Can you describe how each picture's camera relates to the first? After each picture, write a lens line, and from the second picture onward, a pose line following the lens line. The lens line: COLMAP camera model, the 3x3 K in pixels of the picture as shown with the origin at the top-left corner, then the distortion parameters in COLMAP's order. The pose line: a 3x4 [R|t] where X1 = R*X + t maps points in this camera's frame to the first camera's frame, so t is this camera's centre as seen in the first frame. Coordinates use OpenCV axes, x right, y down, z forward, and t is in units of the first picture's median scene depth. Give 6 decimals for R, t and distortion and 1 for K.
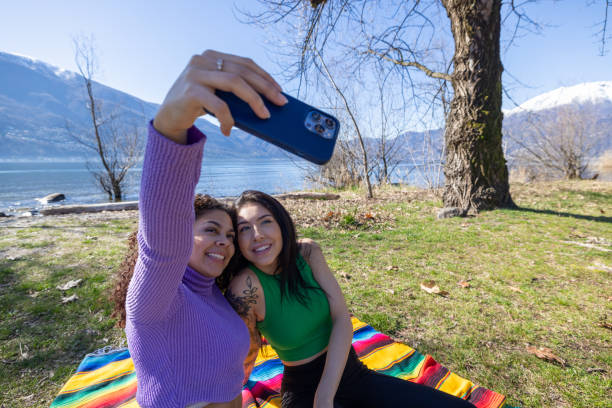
lens RADIAL K [[526.4, 0, 306.2], [0, 526.4, 221.6], [0, 0, 1]] dist [0.010390, 0.000451]
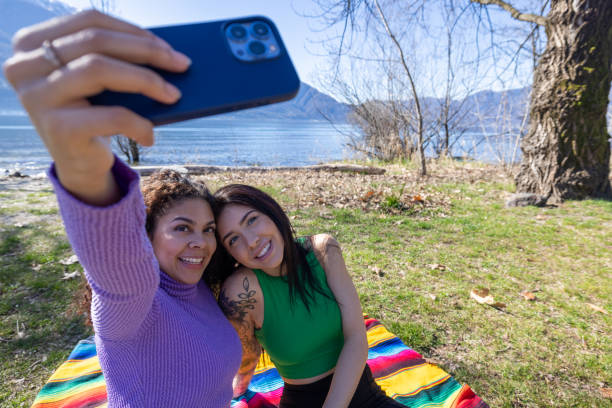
lens RADIAL K [[526.4, 0, 306.2], [0, 526.4, 221.6], [0, 0, 1]] dist [0.010390, 0.000451]
pose [[0.979756, 0.072732, -0.186516, 0.108253], [-0.045664, 0.988301, 0.145517, -0.089111], [0.194918, -0.134054, 0.971615, 0.171209]]
